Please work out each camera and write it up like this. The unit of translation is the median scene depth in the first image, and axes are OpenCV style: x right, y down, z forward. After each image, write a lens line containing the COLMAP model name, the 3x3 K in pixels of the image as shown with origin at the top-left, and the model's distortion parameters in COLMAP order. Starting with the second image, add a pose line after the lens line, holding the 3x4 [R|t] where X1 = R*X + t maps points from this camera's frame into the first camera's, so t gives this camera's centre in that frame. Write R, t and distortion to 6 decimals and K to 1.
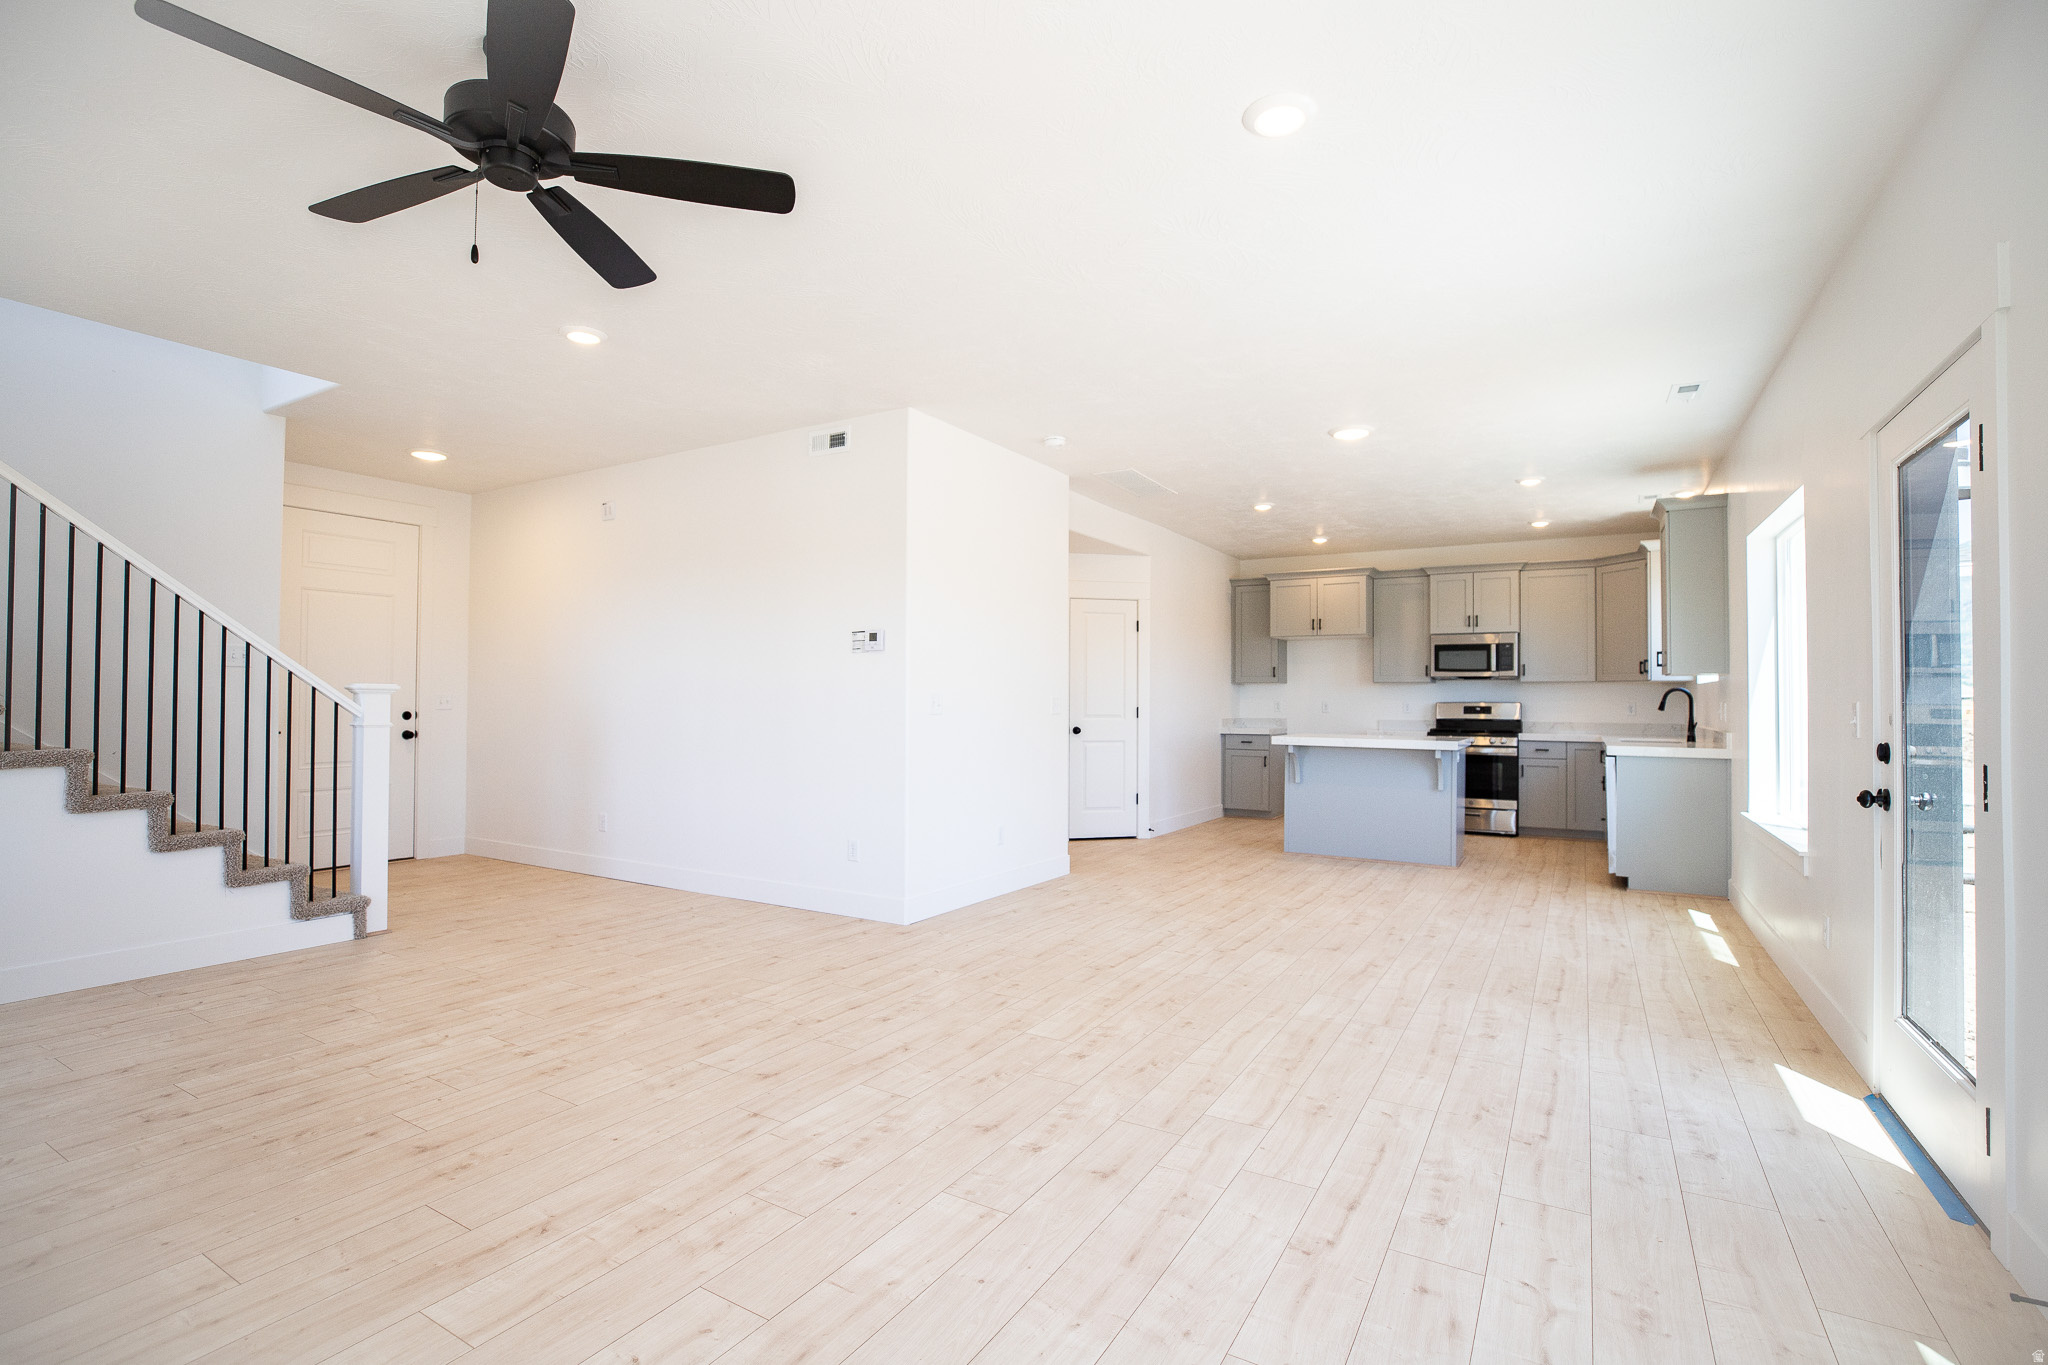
lens RADIAL K [[967.8, 0, 1039.6], [0, 967.8, 677.0], [0, 0, 1]] dist [-0.018115, 0.000628]
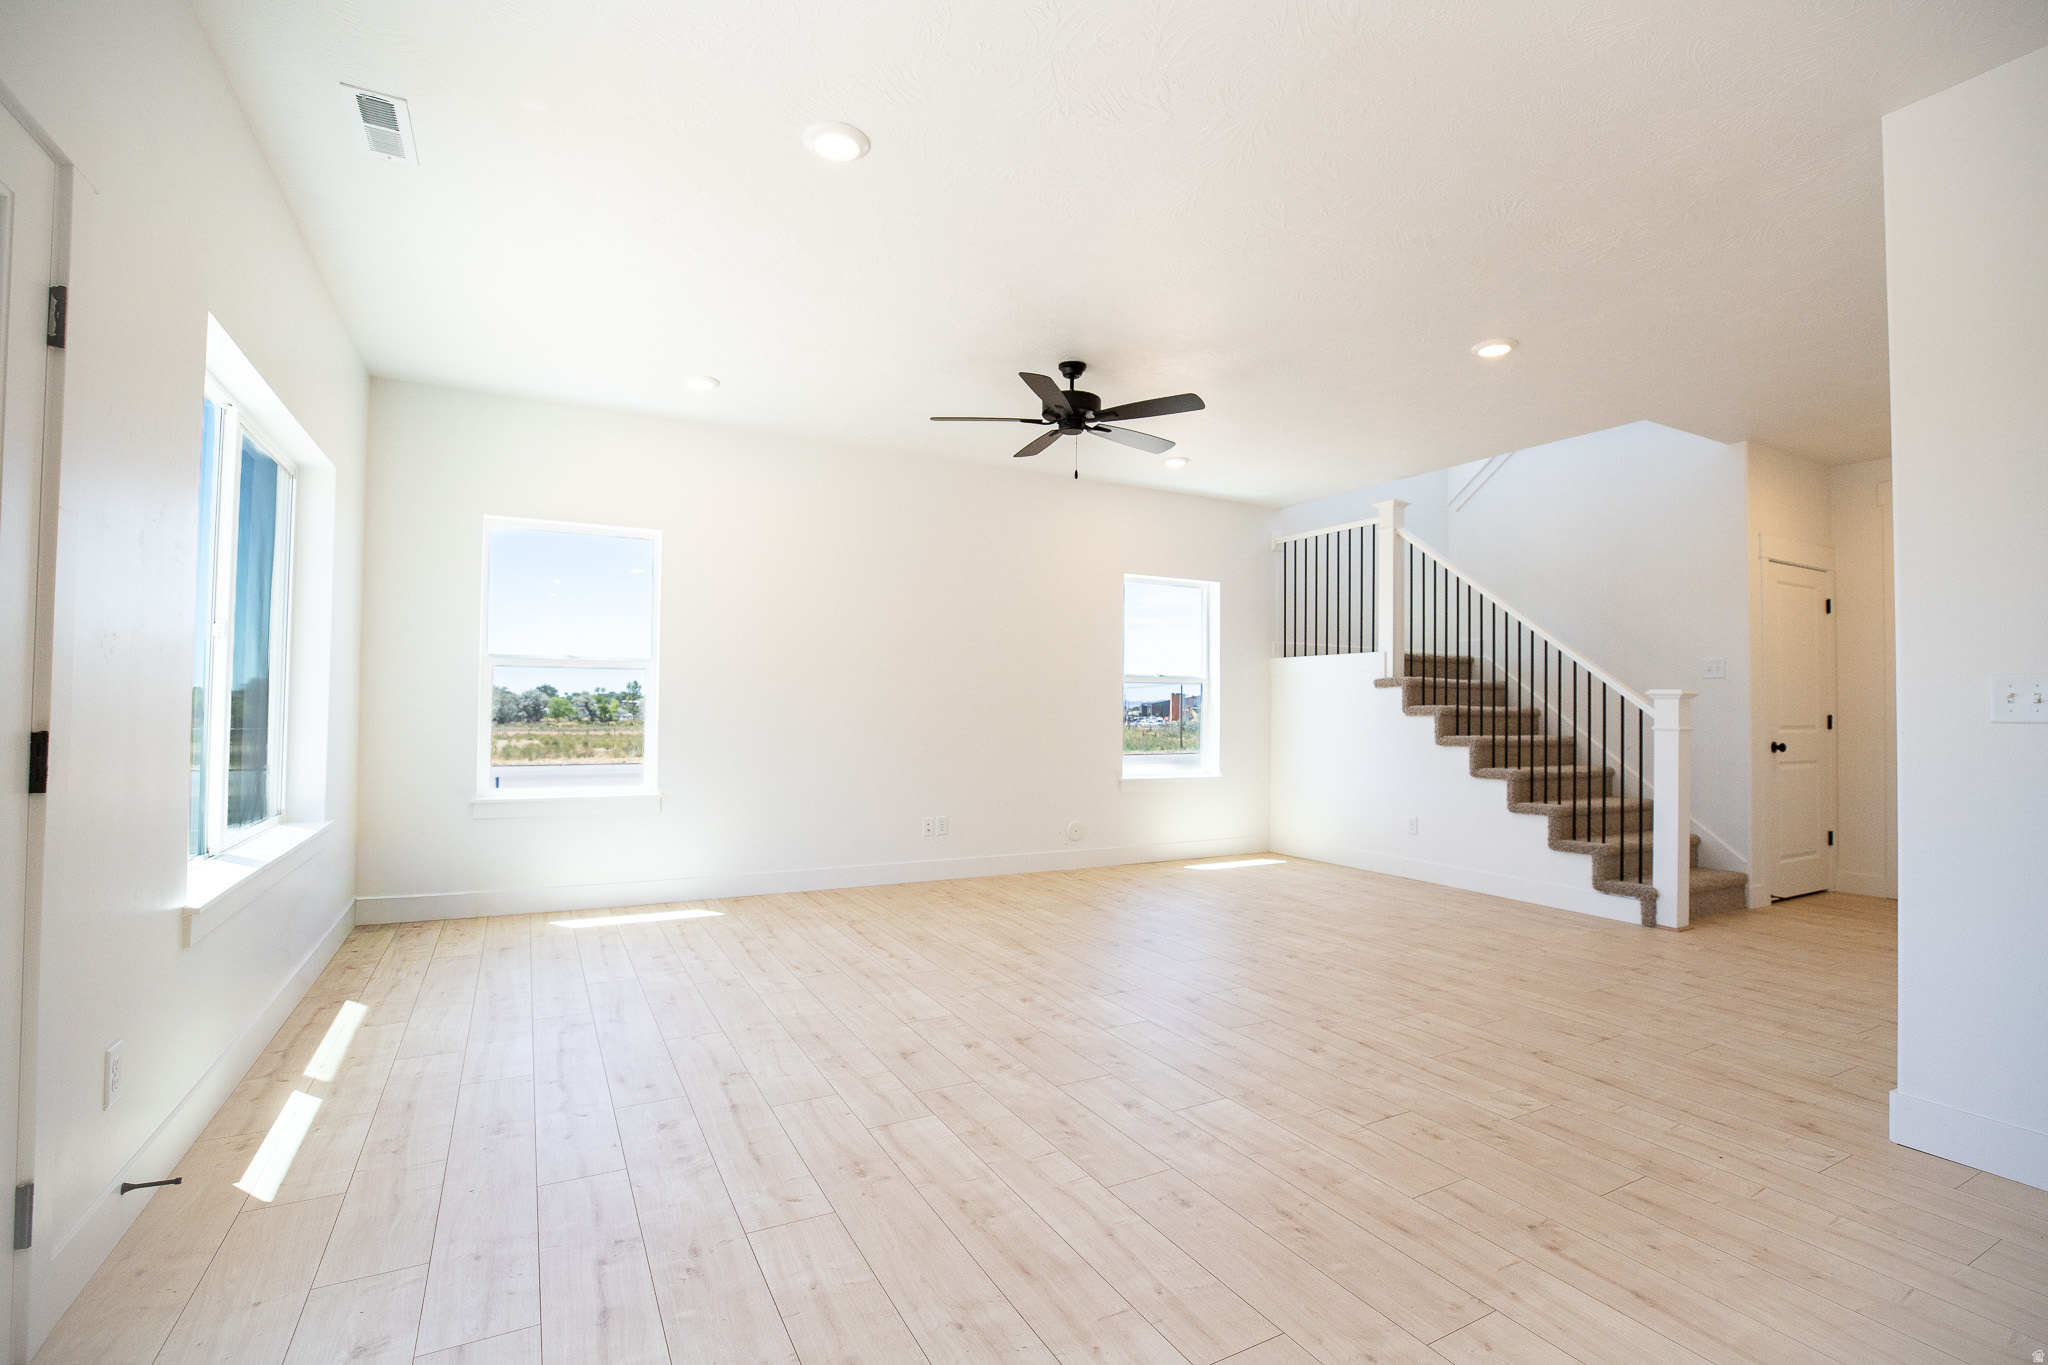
lens RADIAL K [[967.8, 0, 1032.4], [0, 967.8, 689.0], [0, 0, 1]] dist [-0.018115, 0.000628]
pose [[-0.541950, -0.031645, -0.839815, 0.640032], [0.008095, 0.999048, -0.042869, 0.051273], [0.840372, -0.030031, -0.541178, 1.105718]]
